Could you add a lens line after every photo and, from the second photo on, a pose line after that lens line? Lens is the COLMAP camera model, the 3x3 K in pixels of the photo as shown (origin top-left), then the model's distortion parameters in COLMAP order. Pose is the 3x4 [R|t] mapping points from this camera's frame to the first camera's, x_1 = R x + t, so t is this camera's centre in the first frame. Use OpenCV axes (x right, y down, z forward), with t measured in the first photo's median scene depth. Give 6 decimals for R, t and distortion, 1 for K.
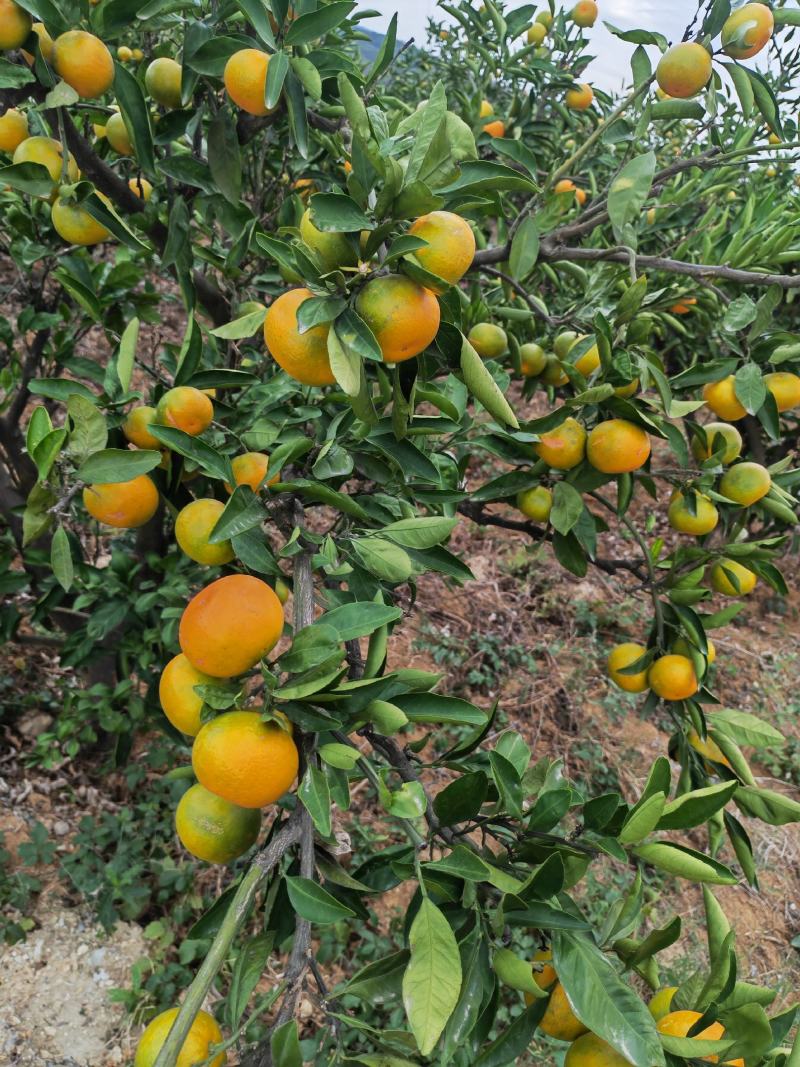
lens RADIAL K [[787.2, 0, 400.0], [0, 787.2, 533.5], [0, 0, 1]] dist [0.000956, 0.007686]
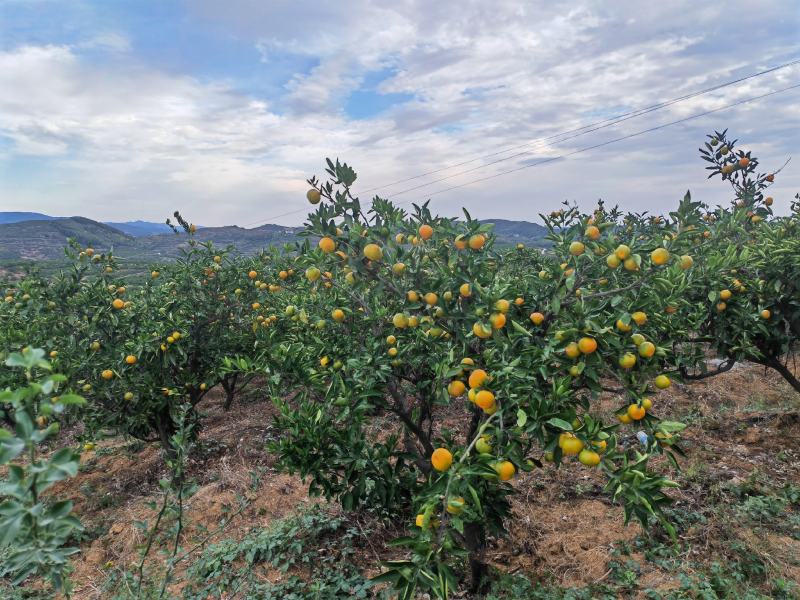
lens RADIAL K [[590.2, 0, 400.4], [0, 590.2, 314.7], [0, 0, 1]] dist [0.000956, 0.007686]
pose [[0.888193, -0.321453, -0.328300, 0.457431], [0.139896, 0.869791, -0.473173, 0.922073], [0.437655, 0.374341, 0.817513, -1.578466]]
